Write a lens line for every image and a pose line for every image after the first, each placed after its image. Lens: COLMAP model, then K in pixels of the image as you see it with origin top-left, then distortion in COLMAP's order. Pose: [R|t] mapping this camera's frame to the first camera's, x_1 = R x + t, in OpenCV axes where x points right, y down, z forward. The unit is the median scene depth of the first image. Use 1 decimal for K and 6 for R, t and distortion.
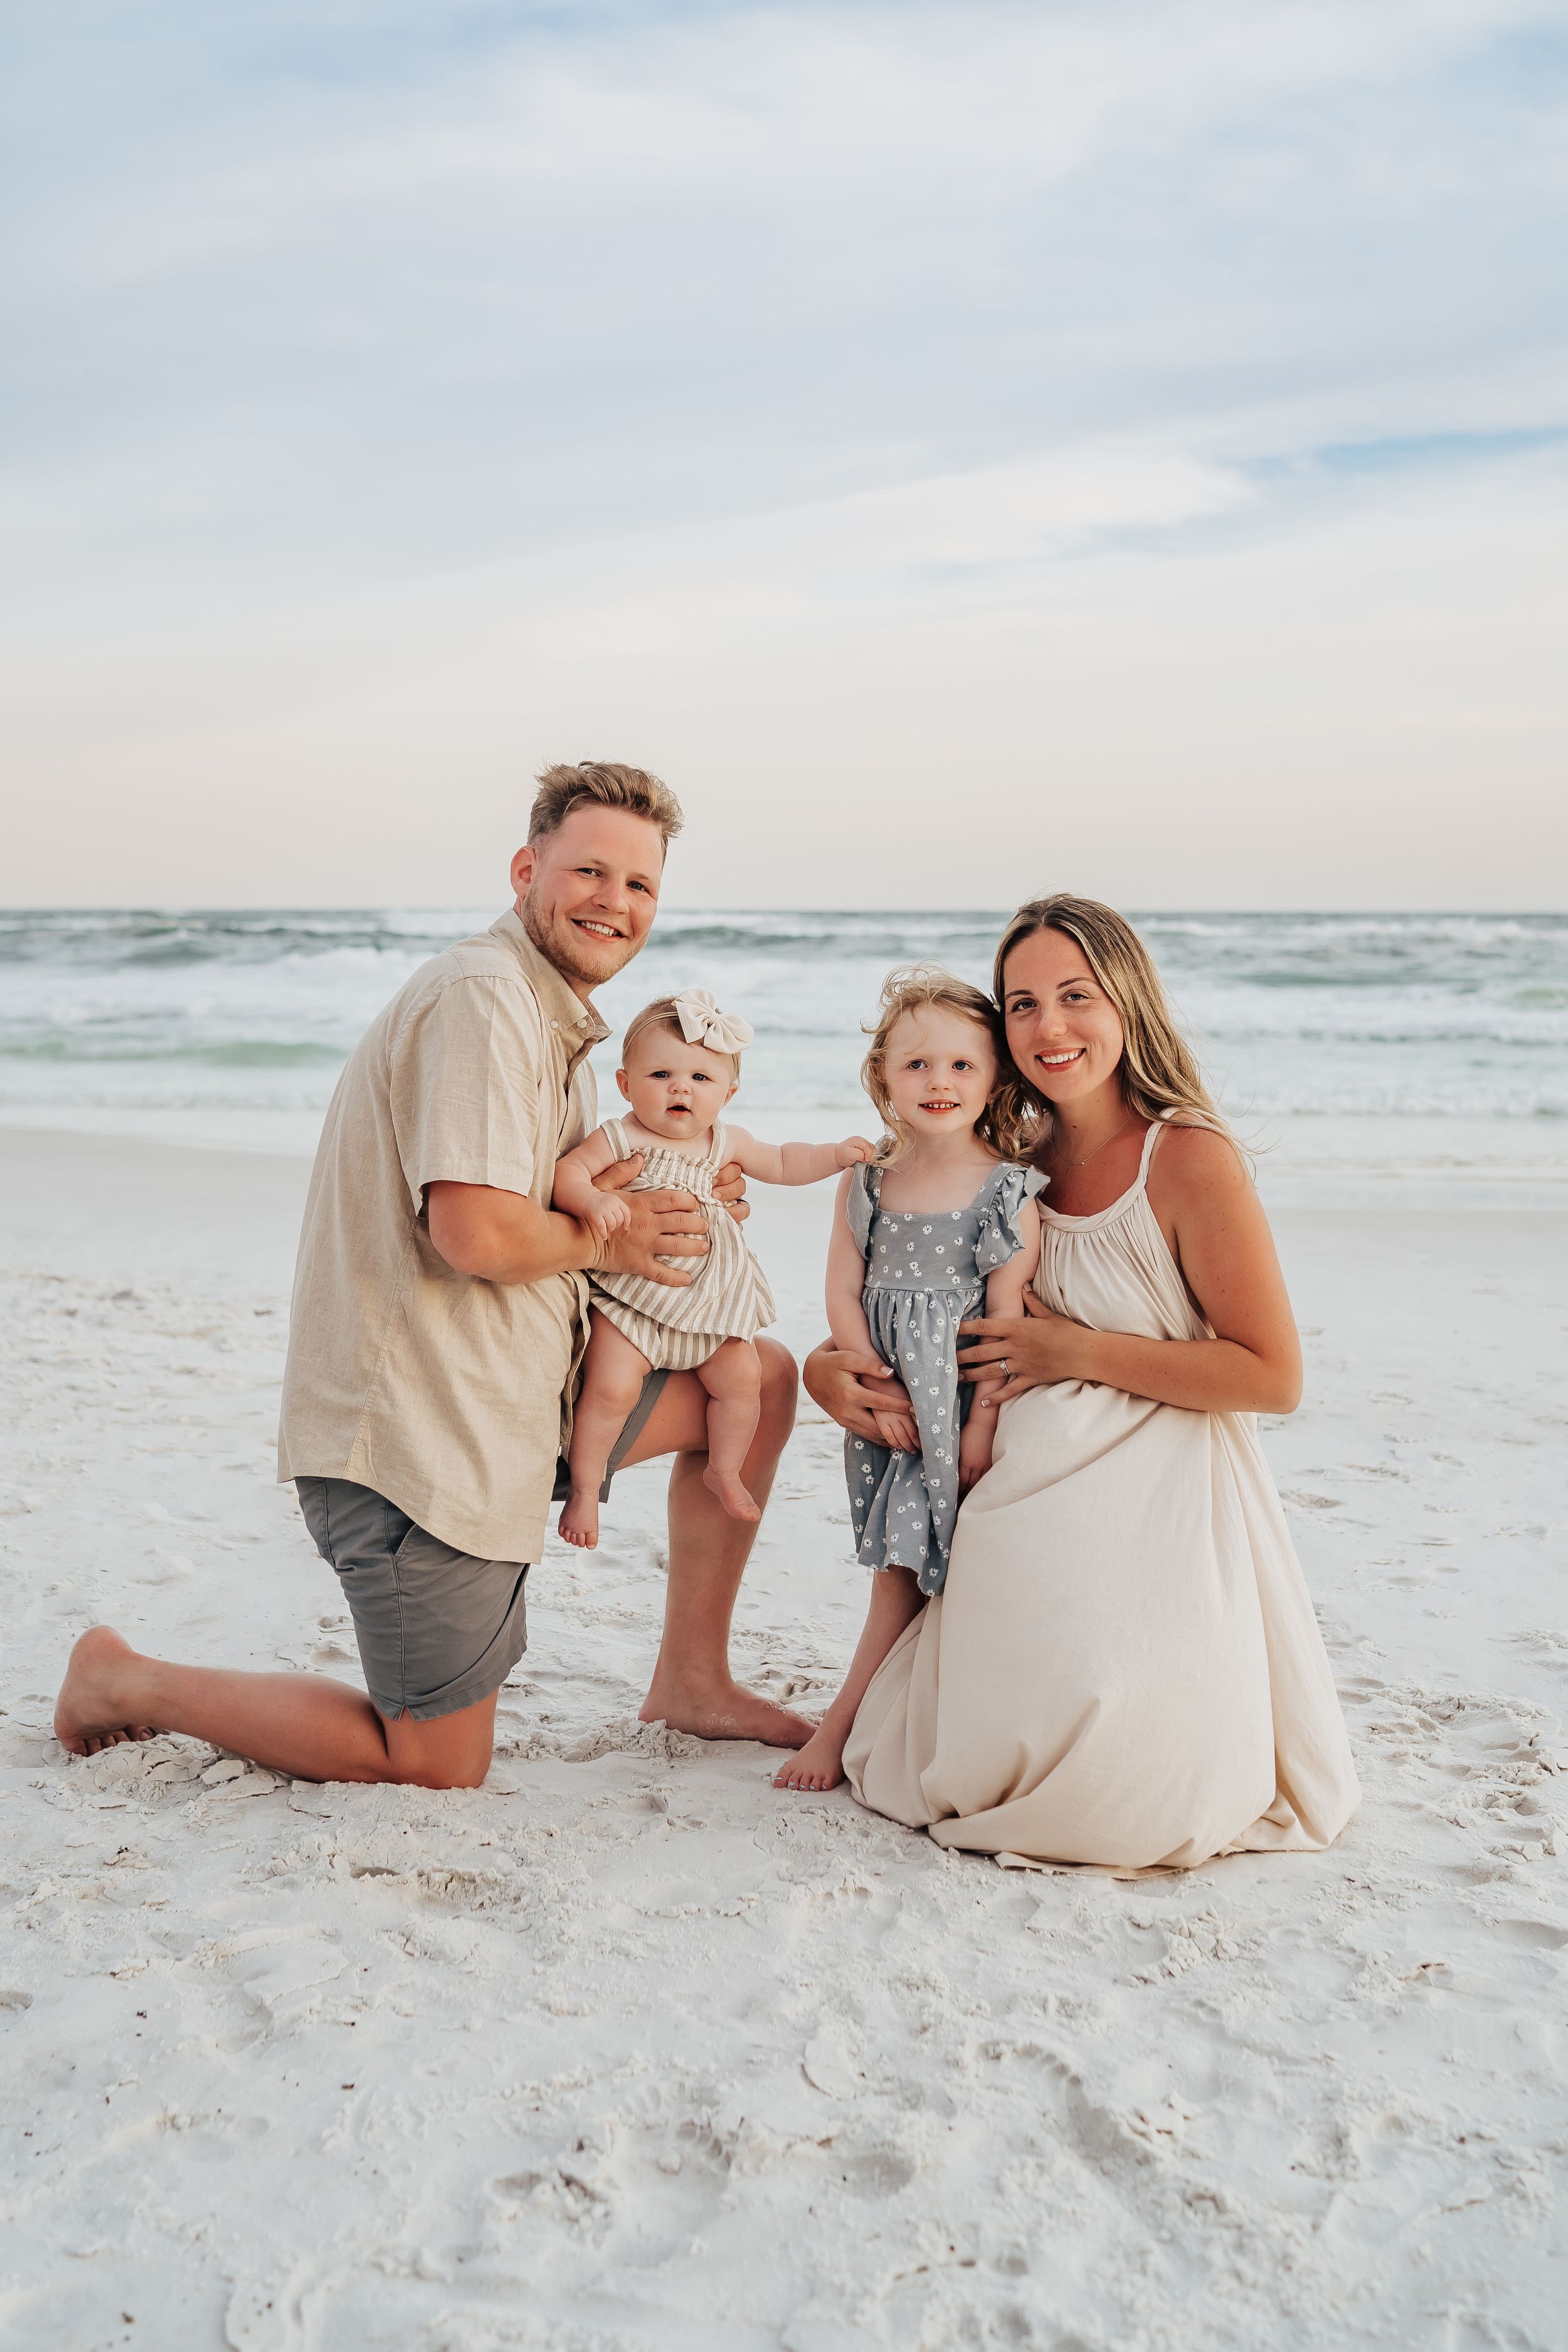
lens RADIAL K [[1960.4, 0, 782.4], [0, 1960.4, 1181.1], [0, 0, 1]] dist [-0.001142, -0.004861]
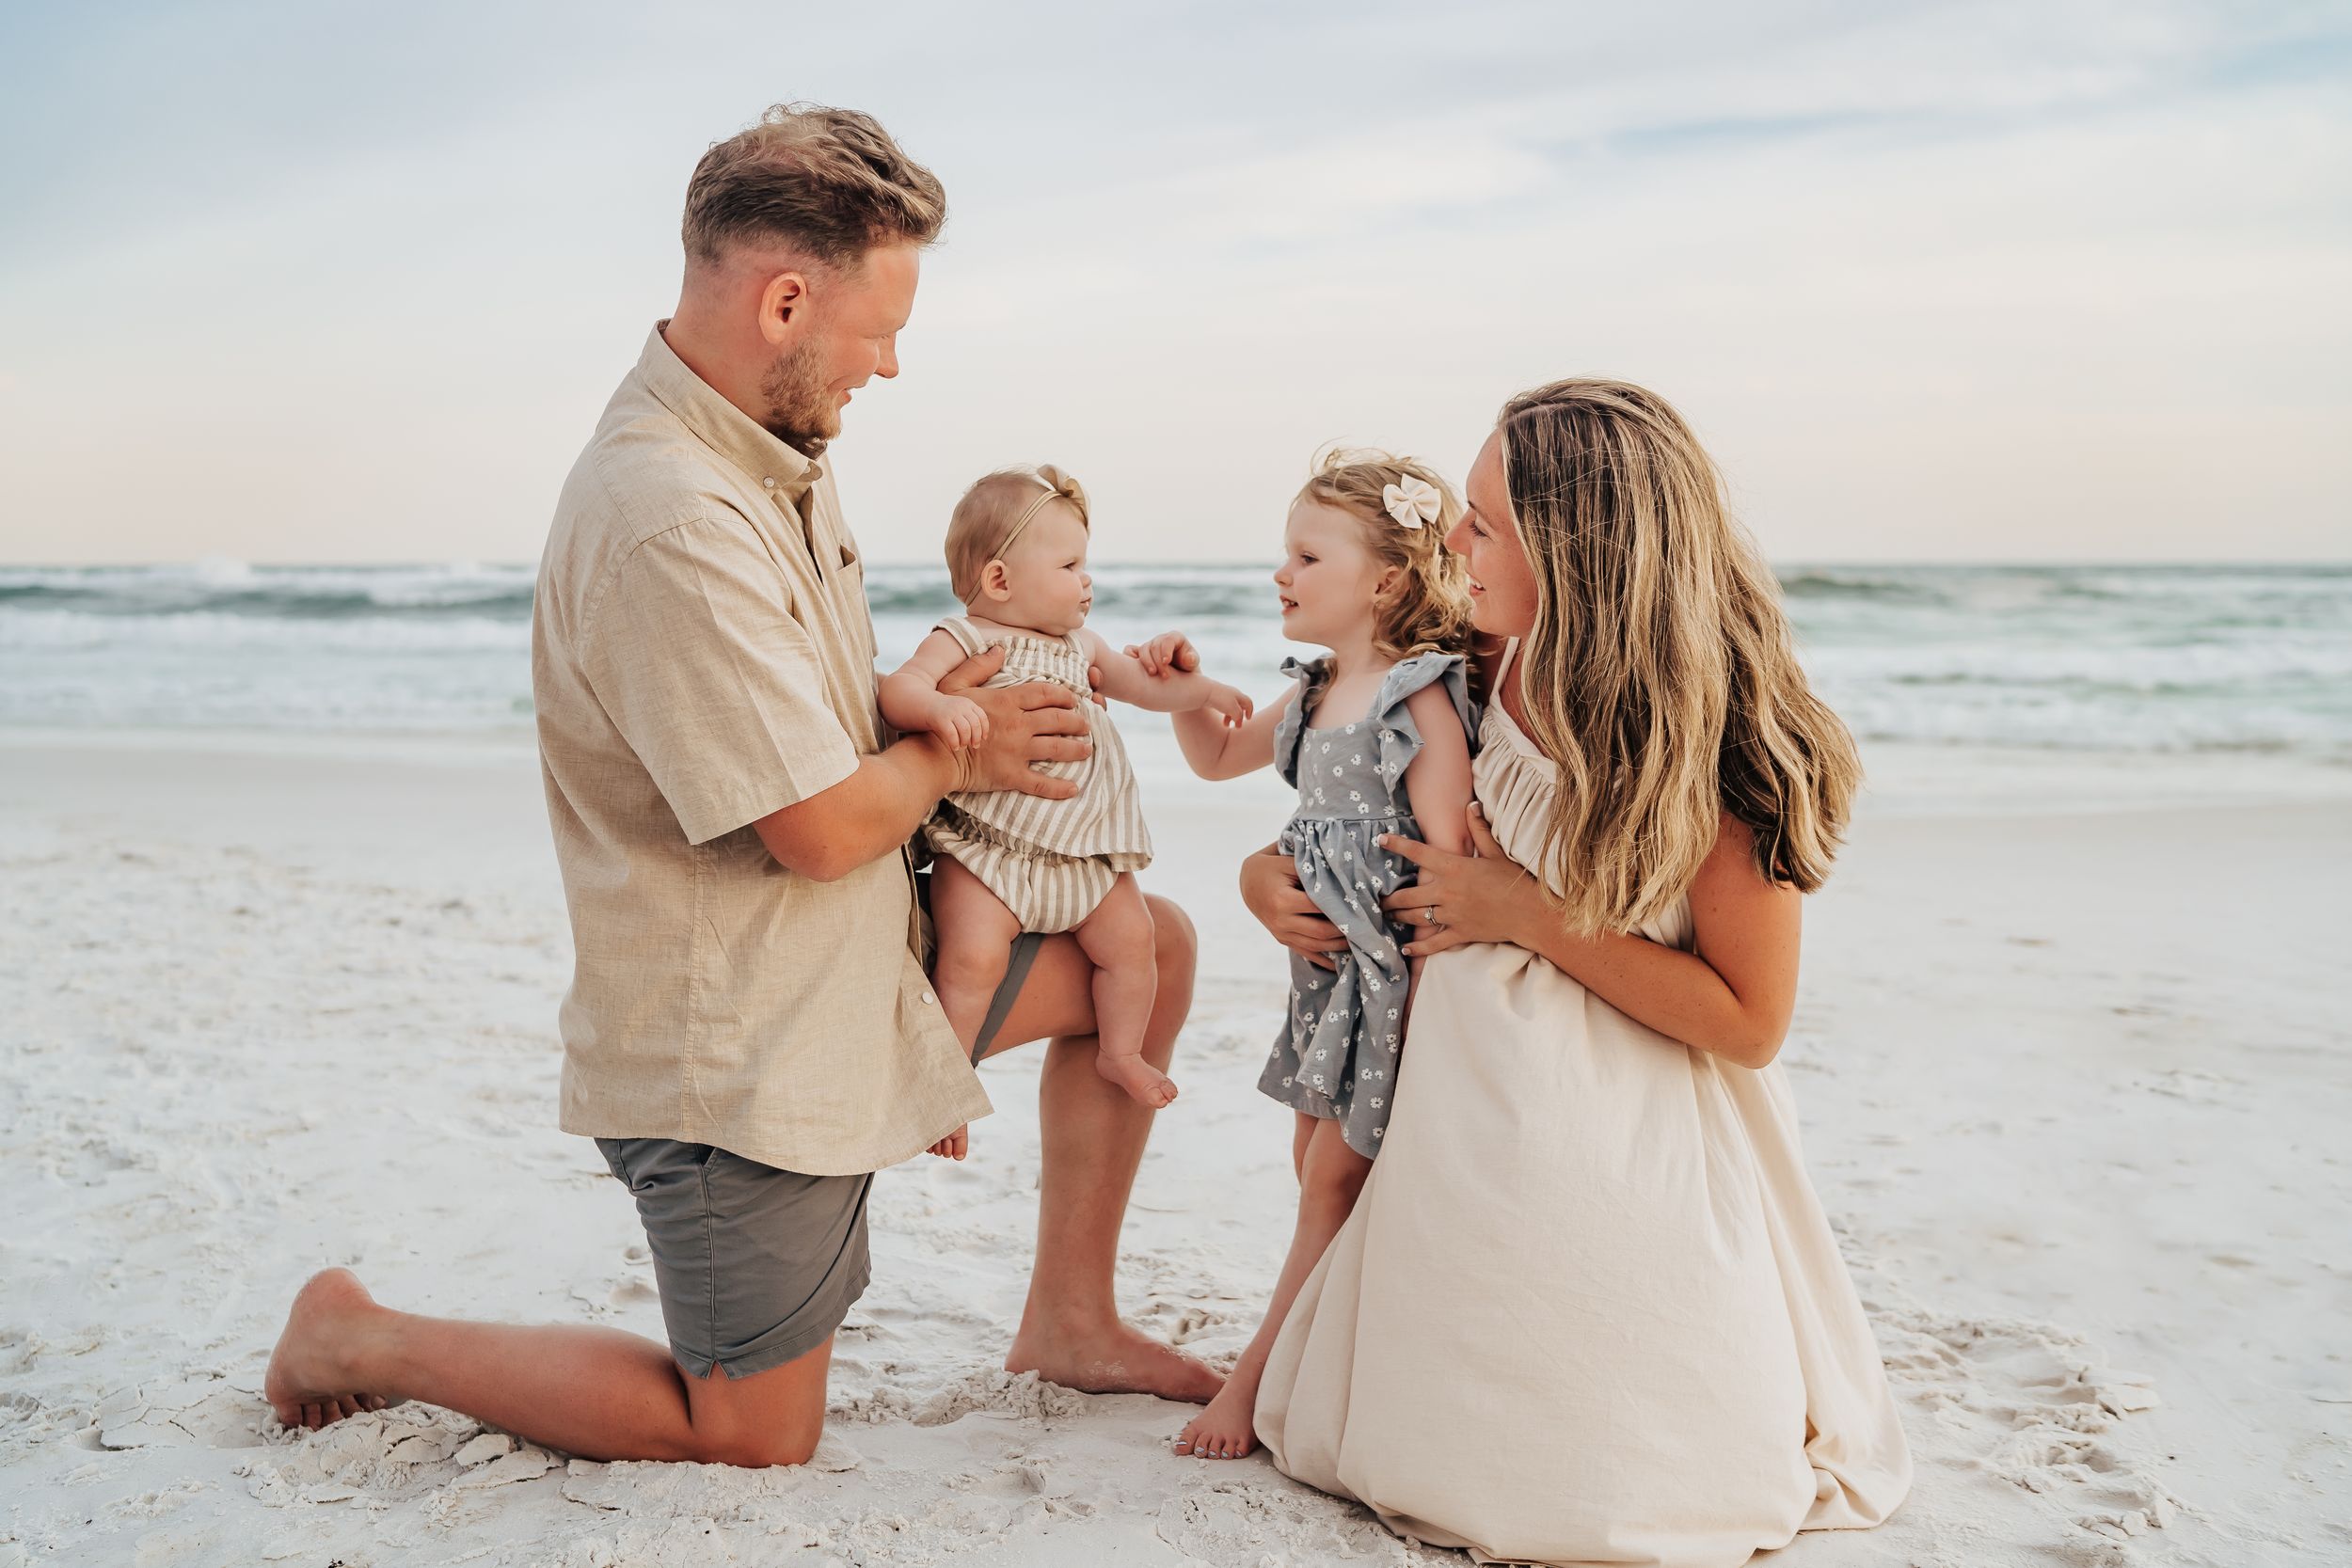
lens RADIAL K [[1960.2, 0, 1162.3], [0, 1960.2, 642.2], [0, 0, 1]] dist [-0.001142, -0.004861]
pose [[0.999815, -0.011552, 0.015370, -0.017864], [0.012675, 0.997093, -0.075132, 0.036334], [-0.014458, 0.075313, 0.997055, 0.169889]]
